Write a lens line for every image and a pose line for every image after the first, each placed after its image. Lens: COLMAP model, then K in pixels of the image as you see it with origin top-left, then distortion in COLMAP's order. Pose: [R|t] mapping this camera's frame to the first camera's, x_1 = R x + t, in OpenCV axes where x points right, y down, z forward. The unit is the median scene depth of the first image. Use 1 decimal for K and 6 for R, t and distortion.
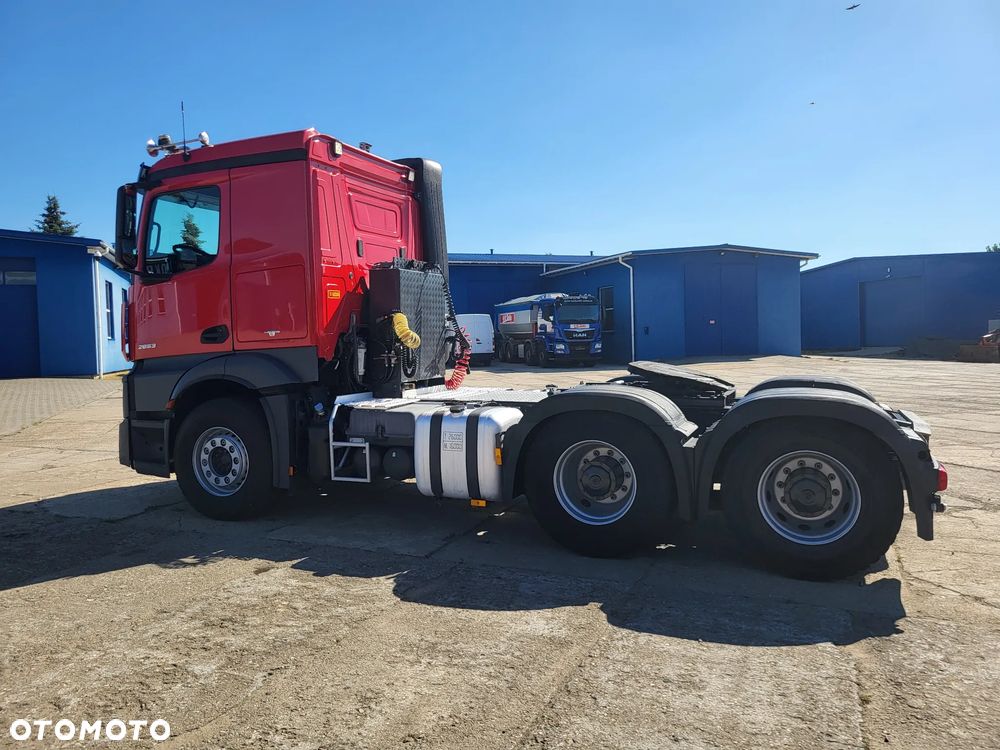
lens RADIAL K [[757.8, 0, 500.1], [0, 757.8, 369.8], [0, 0, 1]] dist [0.053463, -0.037147]
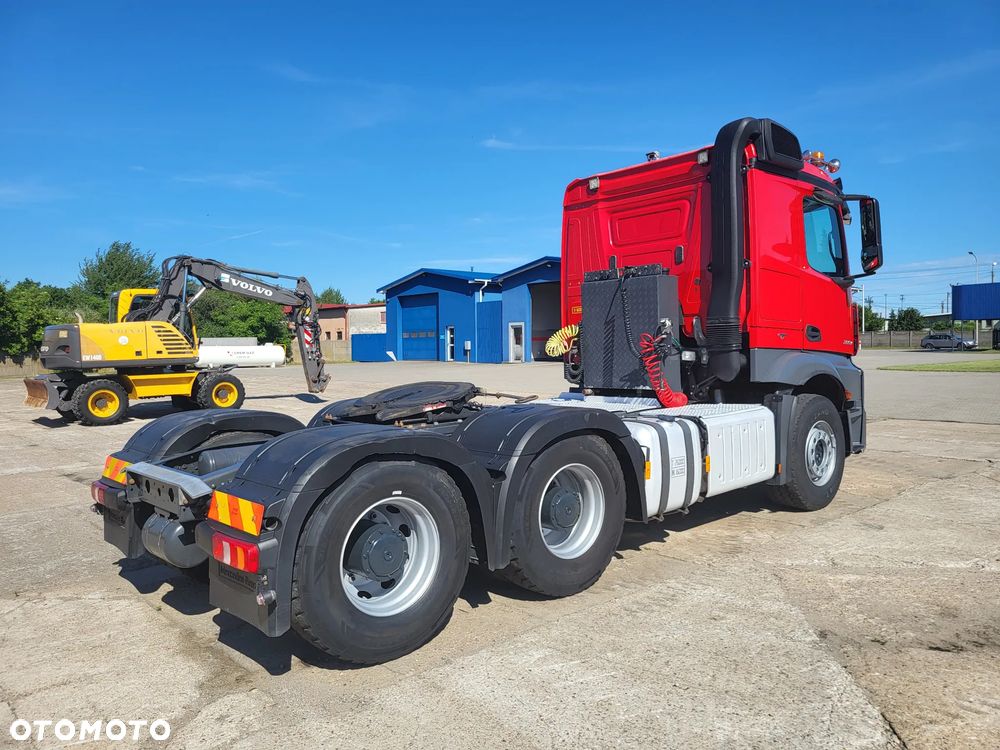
lens RADIAL K [[757.8, 0, 510.8], [0, 757.8, 366.1], [0, 0, 1]] dist [0.053463, -0.037147]
pose [[-0.429677, 0.049976, -0.901599, 0.930648], [-0.010400, 0.998127, 0.060283, -0.081515], [0.902923, 0.035279, -0.428353, 1.425450]]
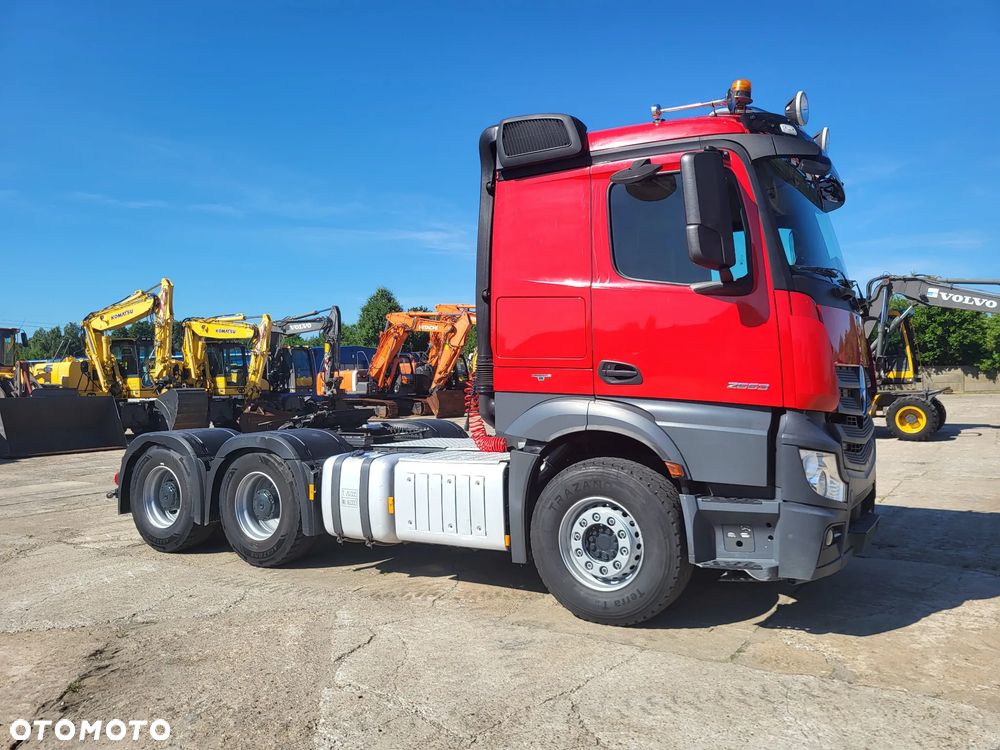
lens RADIAL K [[757.8, 0, 502.8], [0, 757.8, 365.6], [0, 0, 1]] dist [0.053463, -0.037147]
pose [[-0.984065, 0.035676, 0.174195, -0.266921], [0.040081, 0.998958, 0.021835, -0.095685], [-0.173235, 0.028469, -0.984469, 2.119643]]
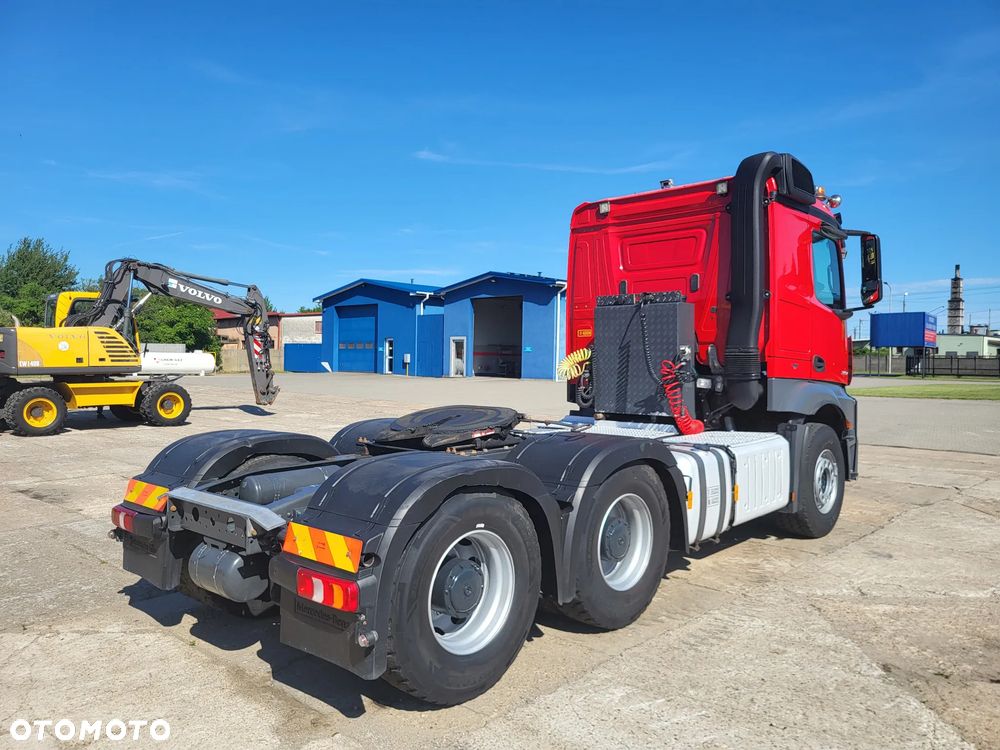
lens RADIAL K [[757.8, 0, 506.4], [0, 757.8, 373.5], [0, 0, 1]] dist [0.053463, -0.037147]
pose [[-0.347212, 0.032934, -0.937208, 0.966246], [-0.040039, 0.997951, 0.049903, -0.090454], [0.936932, 0.054852, -0.345182, 1.304042]]
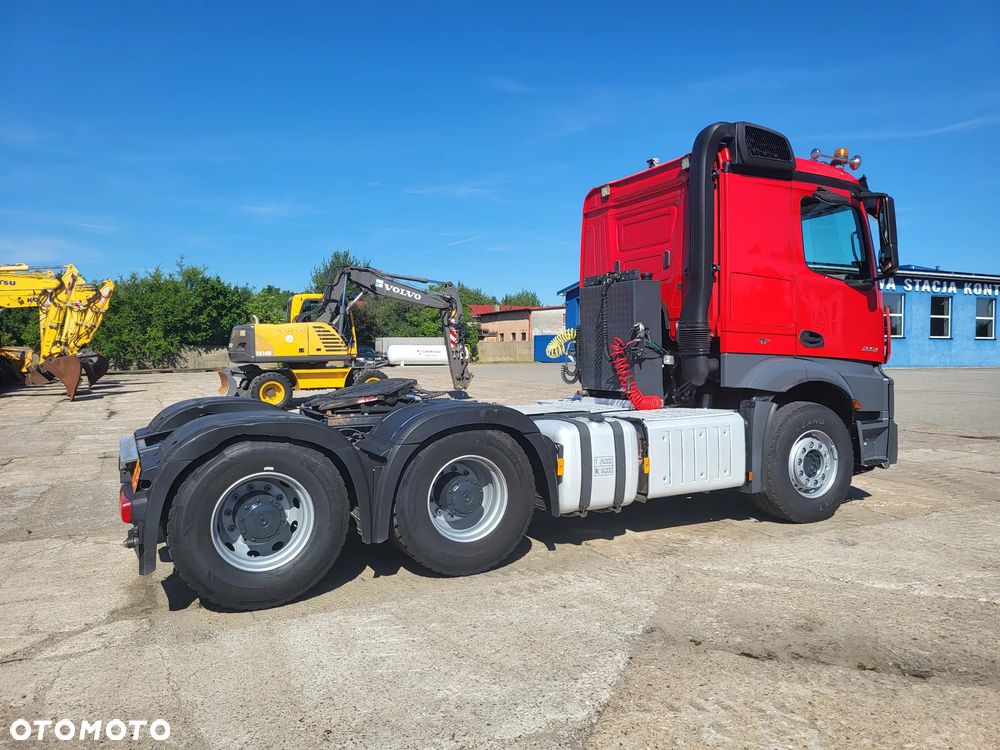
lens RADIAL K [[757.8, 0, 509.3], [0, 757.8, 357.8], [0, 0, 1]] dist [0.053463, -0.037147]
pose [[-0.656106, 0.028257, -0.754140, 0.821660], [-0.015192, 0.998602, 0.050634, -0.087971], [0.754516, 0.044678, -0.654759, 1.722859]]
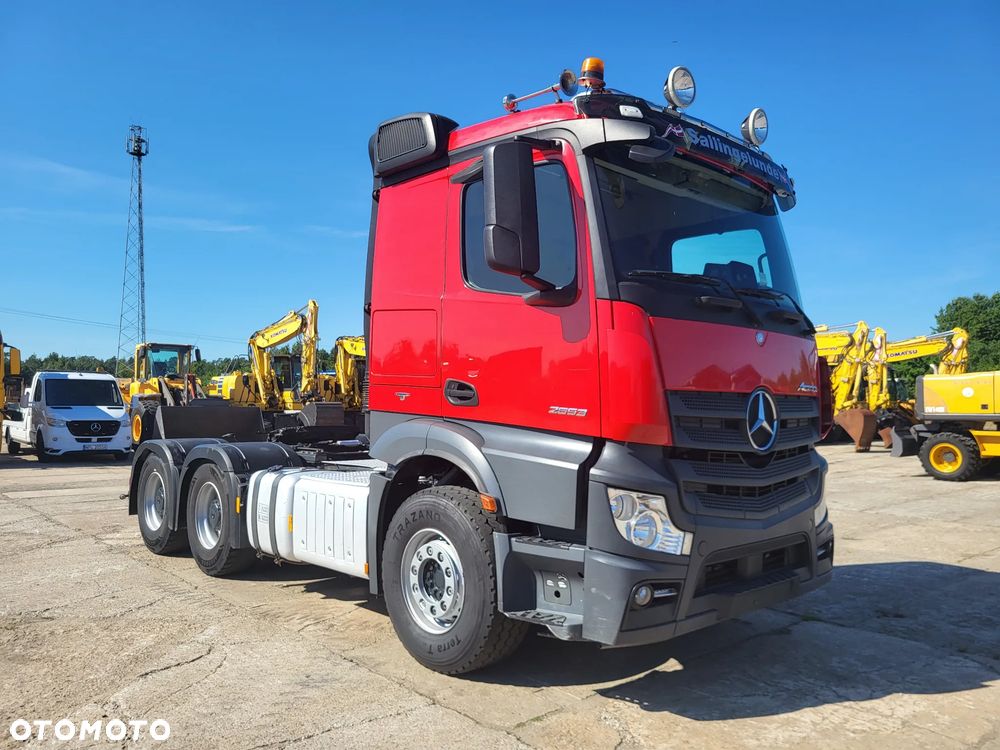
lens RADIAL K [[757.8, 0, 500.4], [0, 757.8, 379.7], [0, 0, 1]] dist [0.053463, -0.037147]
pose [[-0.906933, 0.017970, 0.420891, -0.572787], [0.021890, 0.999750, 0.004484, -0.081388], [-0.420706, 0.013280, -0.907100, 1.957894]]
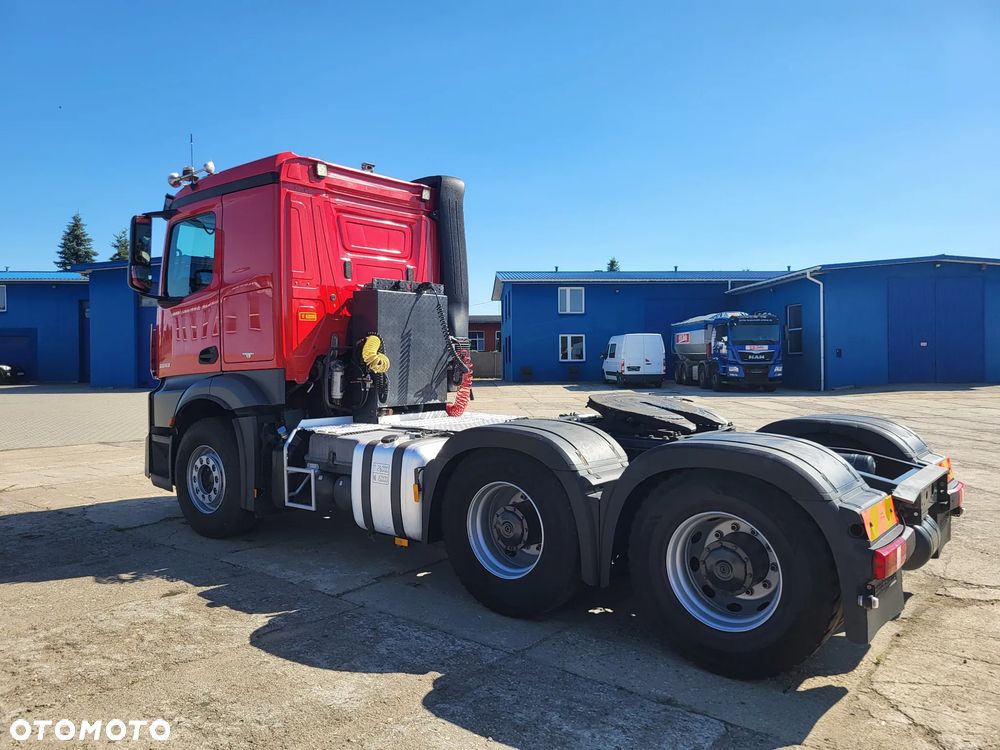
lens RADIAL K [[757.8, 0, 496.0], [0, 757.8, 367.2], [0, 0, 1]] dist [0.053463, -0.037147]
pose [[0.960862, 0.017850, -0.276450, 0.291351], [-0.025516, 0.999382, -0.024158, -0.015620], [0.275848, 0.030266, 0.960725, 0.117694]]
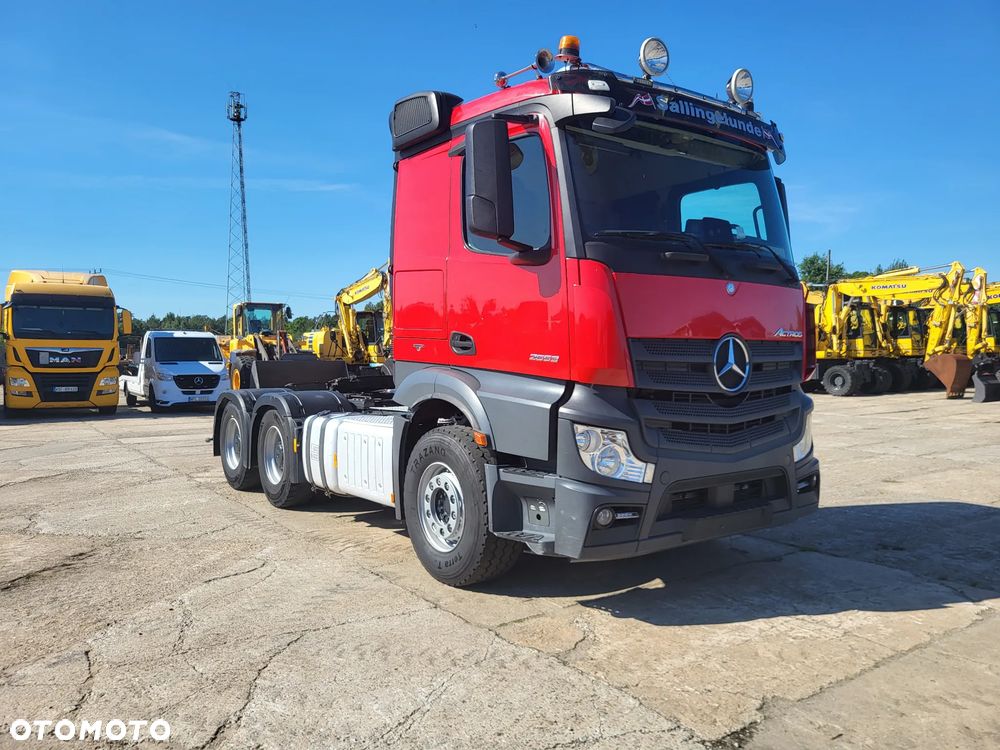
lens RADIAL K [[757.8, 0, 502.8], [0, 757.8, 371.4], [0, 0, 1]] dist [0.053463, -0.037147]
pose [[-0.850094, 0.006431, 0.526592, -0.695866], [0.040577, 0.997753, 0.053320, -0.078349], [-0.525066, 0.066695, -0.848444, 1.989977]]
